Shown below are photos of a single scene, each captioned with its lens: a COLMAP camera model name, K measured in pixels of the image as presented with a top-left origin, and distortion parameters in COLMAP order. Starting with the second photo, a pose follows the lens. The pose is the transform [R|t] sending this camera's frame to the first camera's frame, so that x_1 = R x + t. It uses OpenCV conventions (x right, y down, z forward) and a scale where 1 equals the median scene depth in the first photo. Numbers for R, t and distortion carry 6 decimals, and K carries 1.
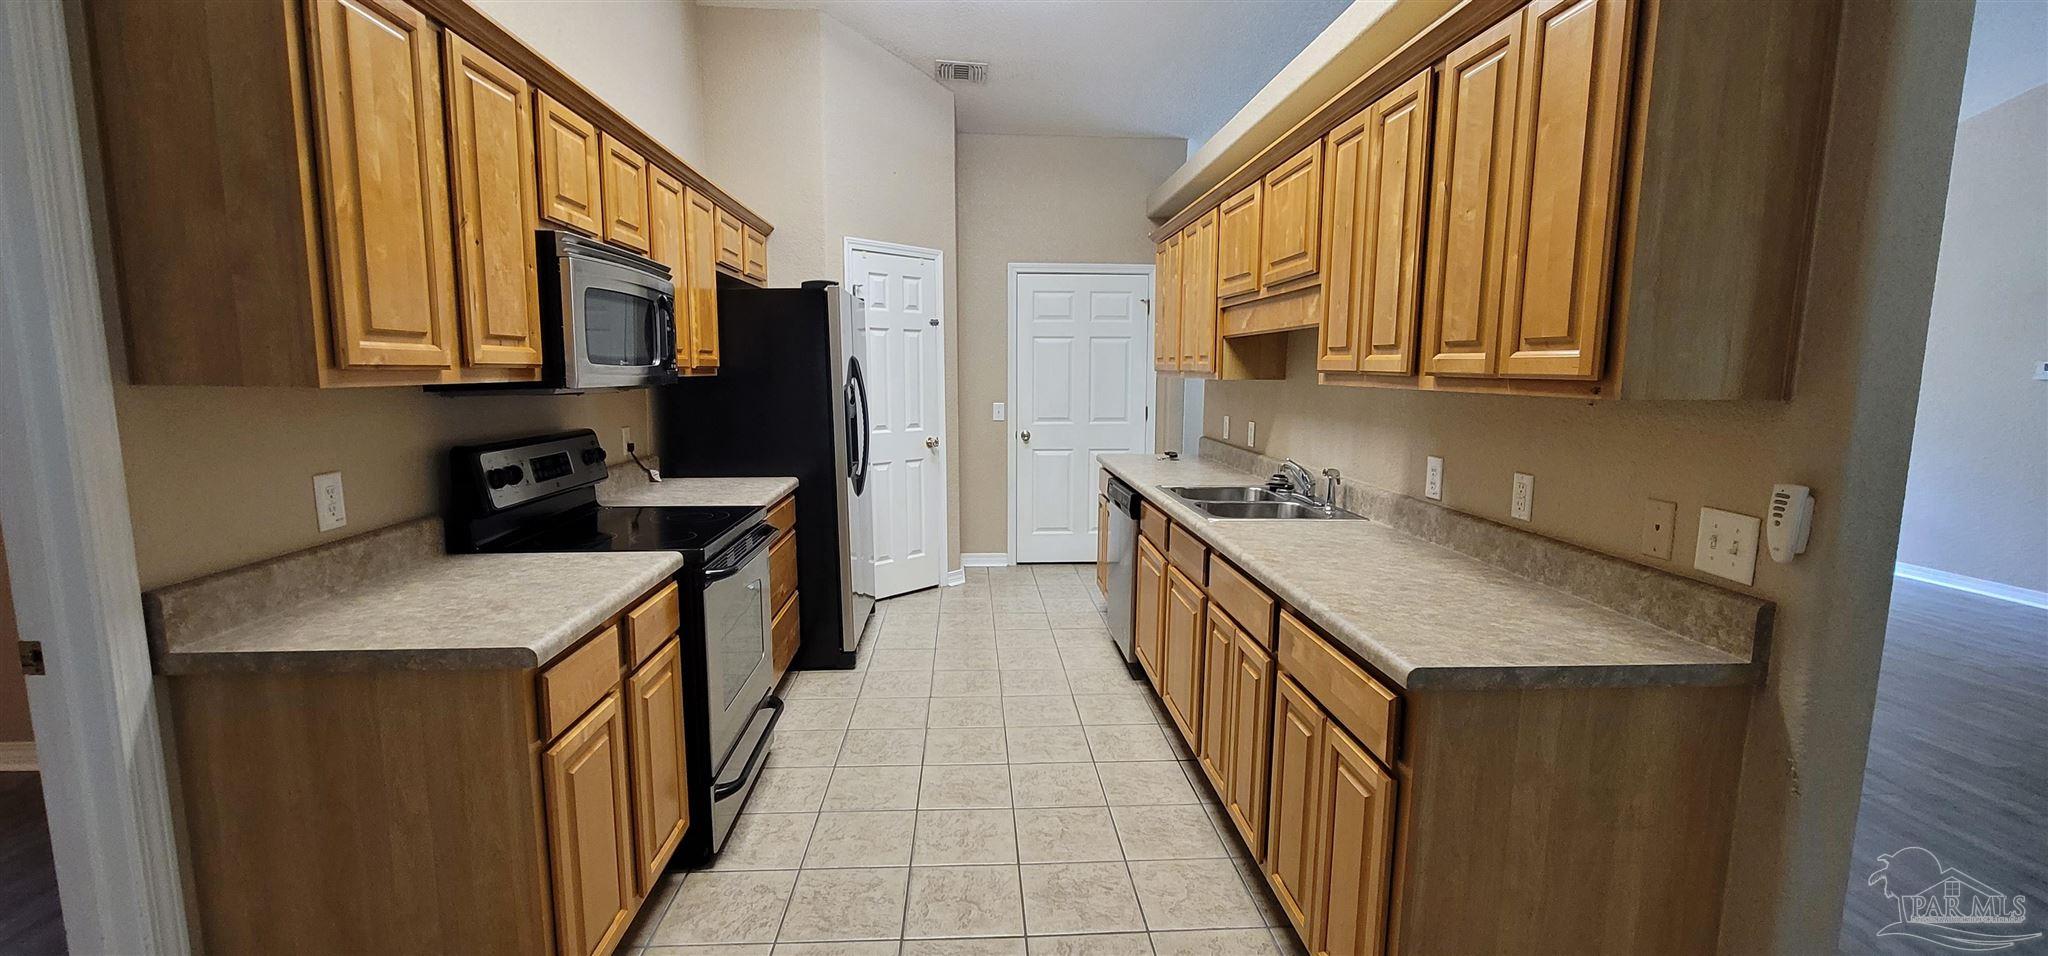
lens RADIAL K [[841.8, 0, 1020.3], [0, 841.8, 480.1], [0, 0, 1]] dist [-0.000123, -0.000027]
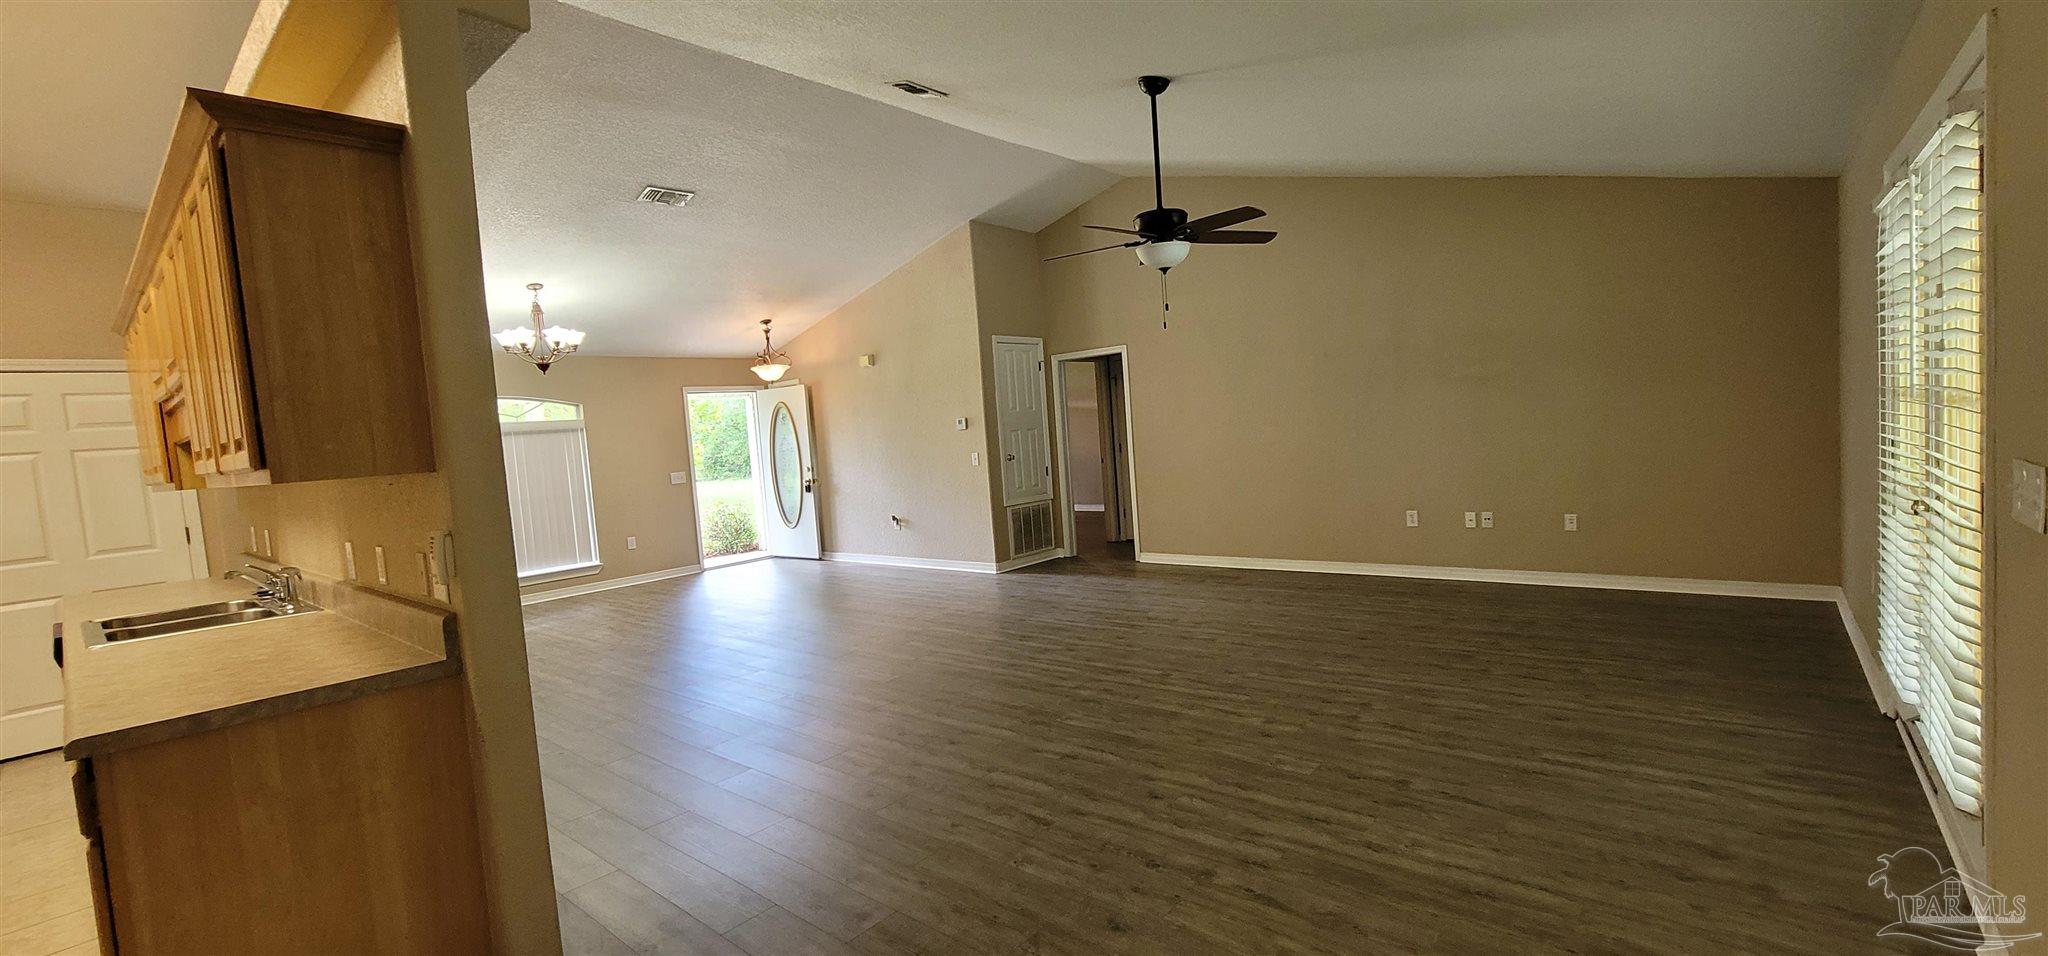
lens RADIAL K [[841.8, 0, 1020.7], [0, 841.8, 484.4], [0, 0, 1]] dist [-0.000123, -0.000027]
pose [[0.699157, -0.106770, 0.706950, 0.445869], [0.171541, 0.984955, -0.020893, 0.096044], [-0.694084, 0.135878, 0.706954, -0.531801]]
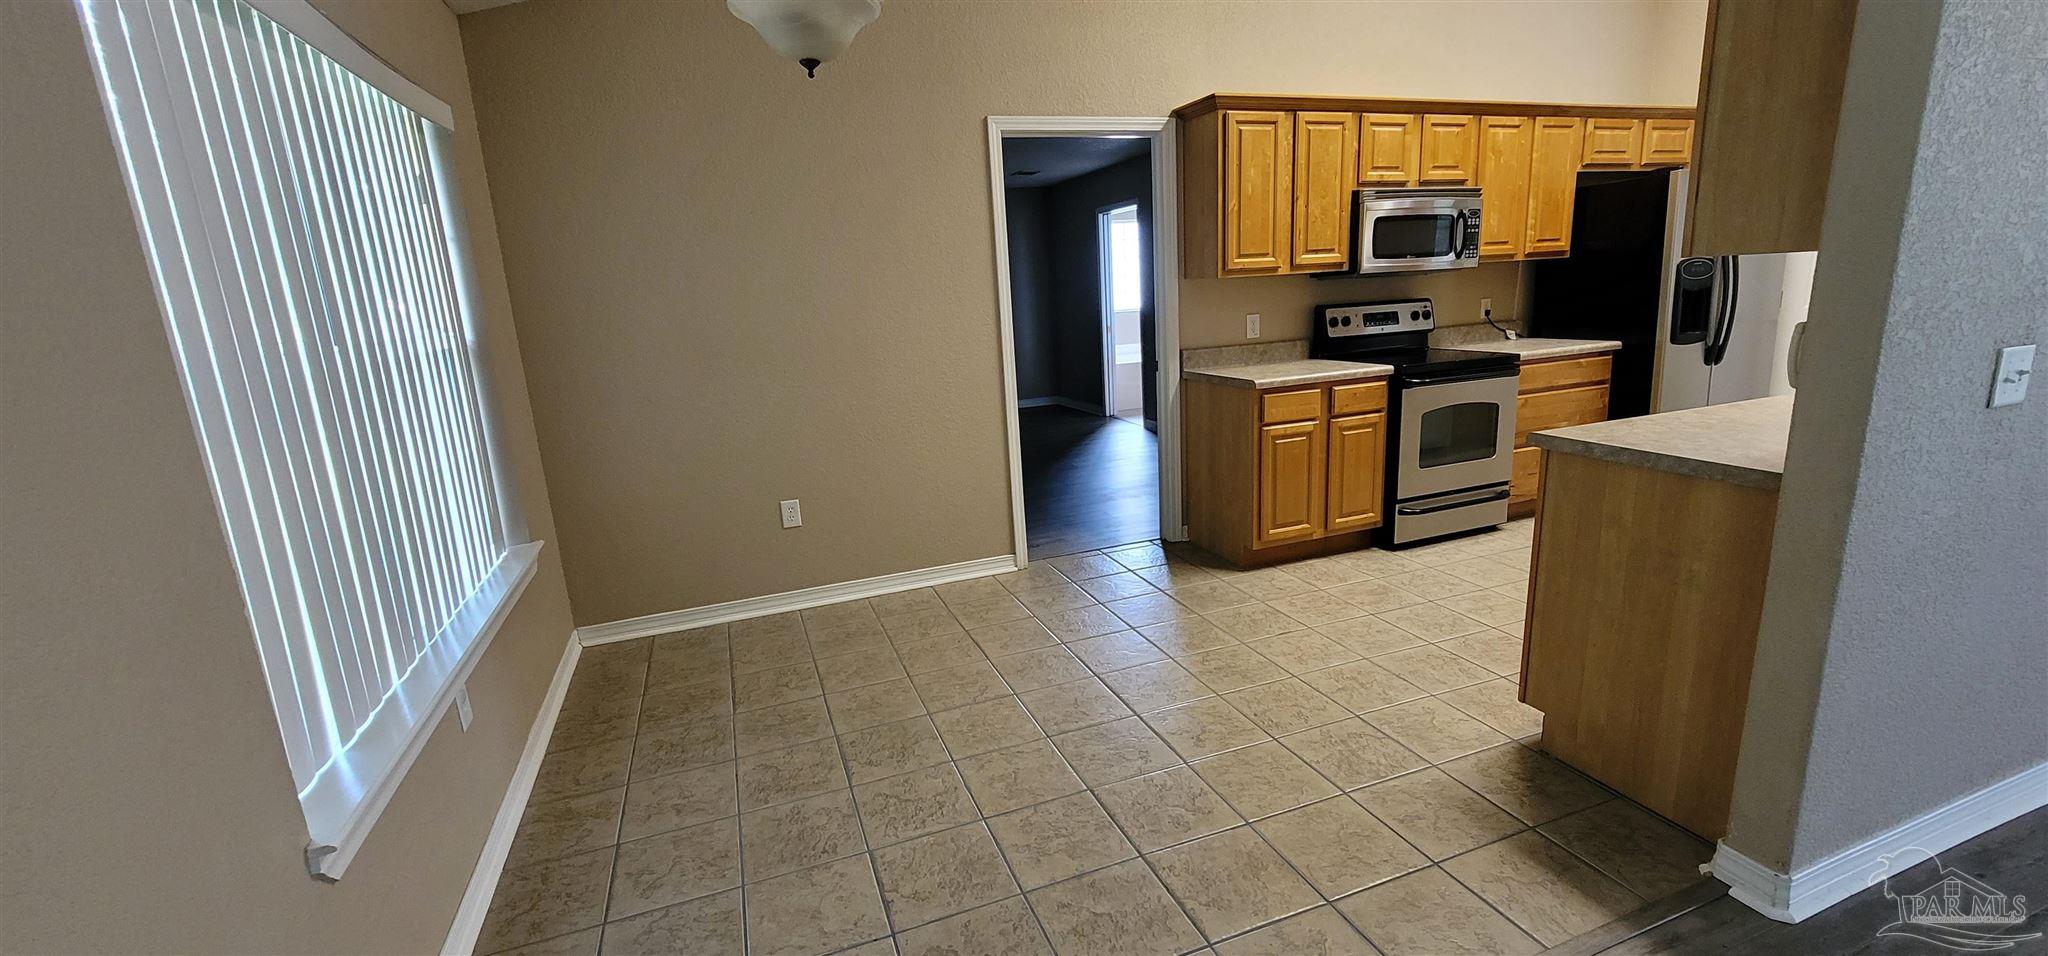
lens RADIAL K [[841.8, 0, 1023.5], [0, 841.8, 476.7], [0, 0, 1]] dist [-0.000123, -0.000027]
pose [[0.286100, 0.190920, -0.938987, 1.308459], [-0.069419, 0.981504, 0.178413, 0.062652], [0.955682, 0.014140, 0.294062, -0.318246]]
